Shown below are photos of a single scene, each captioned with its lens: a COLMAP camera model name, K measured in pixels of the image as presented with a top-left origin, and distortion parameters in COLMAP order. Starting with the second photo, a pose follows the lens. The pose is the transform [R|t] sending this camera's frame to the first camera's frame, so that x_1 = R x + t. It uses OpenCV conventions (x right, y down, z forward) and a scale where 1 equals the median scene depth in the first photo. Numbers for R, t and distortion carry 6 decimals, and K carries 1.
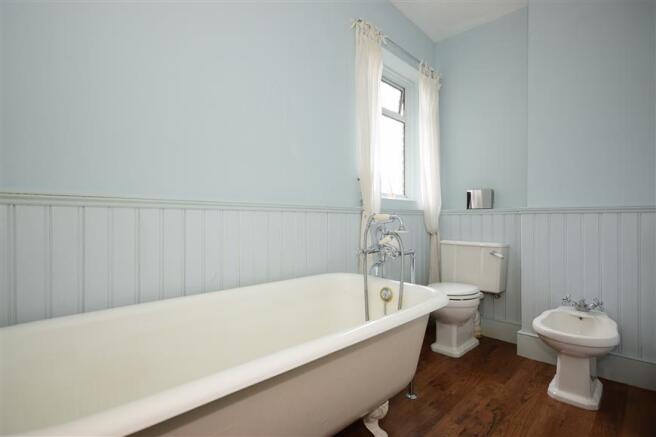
lens RADIAL K [[316.5, 0, 331.2], [0, 316.5, 220.2], [0, 0, 1]] dist [0.002003, 0.000296]
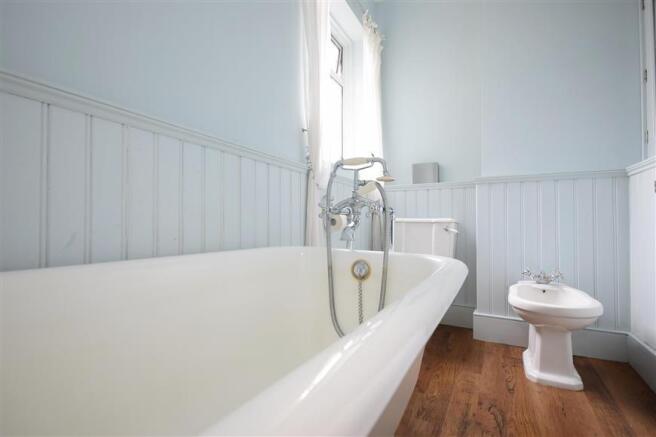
lens RADIAL K [[316.5, 0, 331.2], [0, 316.5, 220.2], [0, 0, 1]] dist [0.002003, 0.000296]
pose [[0.953893, 0.007015, 0.300065, -0.084312], [-0.002877, 0.999895, -0.014232, 0.108147], [-0.300133, 0.012712, 0.953813, 0.276760]]
